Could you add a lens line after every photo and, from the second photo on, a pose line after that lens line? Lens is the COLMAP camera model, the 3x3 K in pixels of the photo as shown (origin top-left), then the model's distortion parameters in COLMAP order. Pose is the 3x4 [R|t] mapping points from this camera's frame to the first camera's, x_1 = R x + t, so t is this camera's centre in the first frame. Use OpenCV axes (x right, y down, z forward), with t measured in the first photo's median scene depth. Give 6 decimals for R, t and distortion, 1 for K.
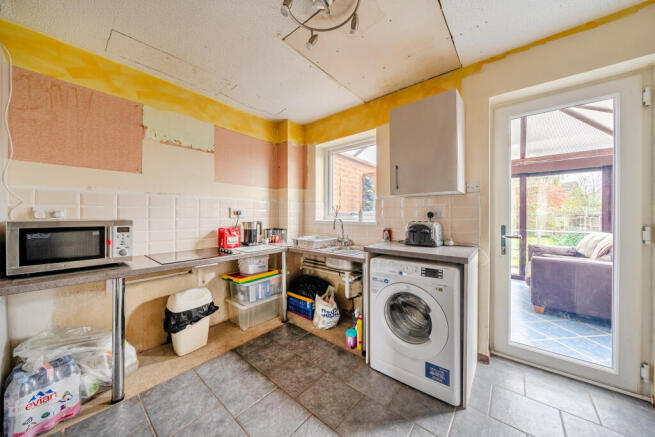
lens RADIAL K [[224.7, 0, 323.3], [0, 224.7, 218.4], [0, 0, 1]] dist [-0.000640, -0.000057]
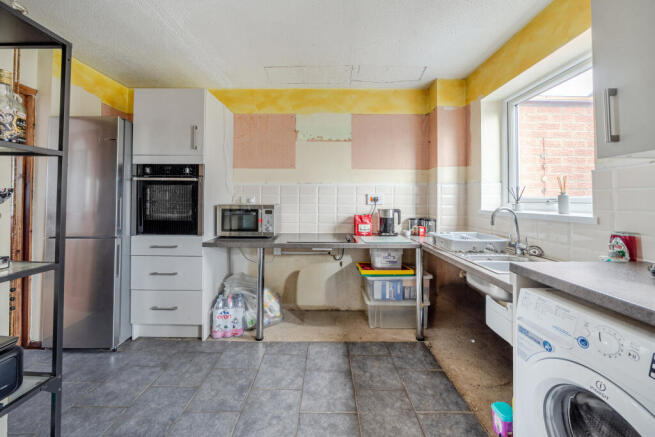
lens RADIAL K [[231.8, 0, 326.4], [0, 231.8, 199.5], [0, 0, 1]] dist [0.000074, -0.000040]
pose [[0.647137, -0.002273, -0.762370, 0.252035], [-0.016453, 0.999721, -0.016947, -0.004188], [0.762196, 0.023510, 0.646919, 0.243761]]
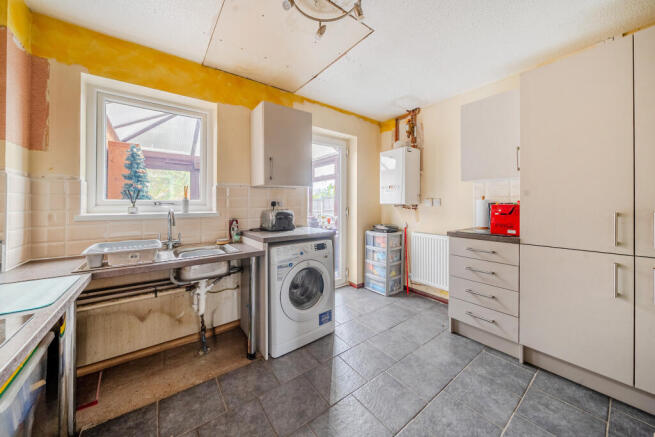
lens RADIAL K [[227.0, 0, 325.3], [0, 227.0, 209.3], [0, 0, 1]] dist [-0.000930, -0.000107]
pose [[0.230475, -0.021335, 0.972844, -0.531634], [0.022738, 0.999605, 0.016535, -0.002130], [-0.972813, 0.018309, 0.230869, 0.416097]]
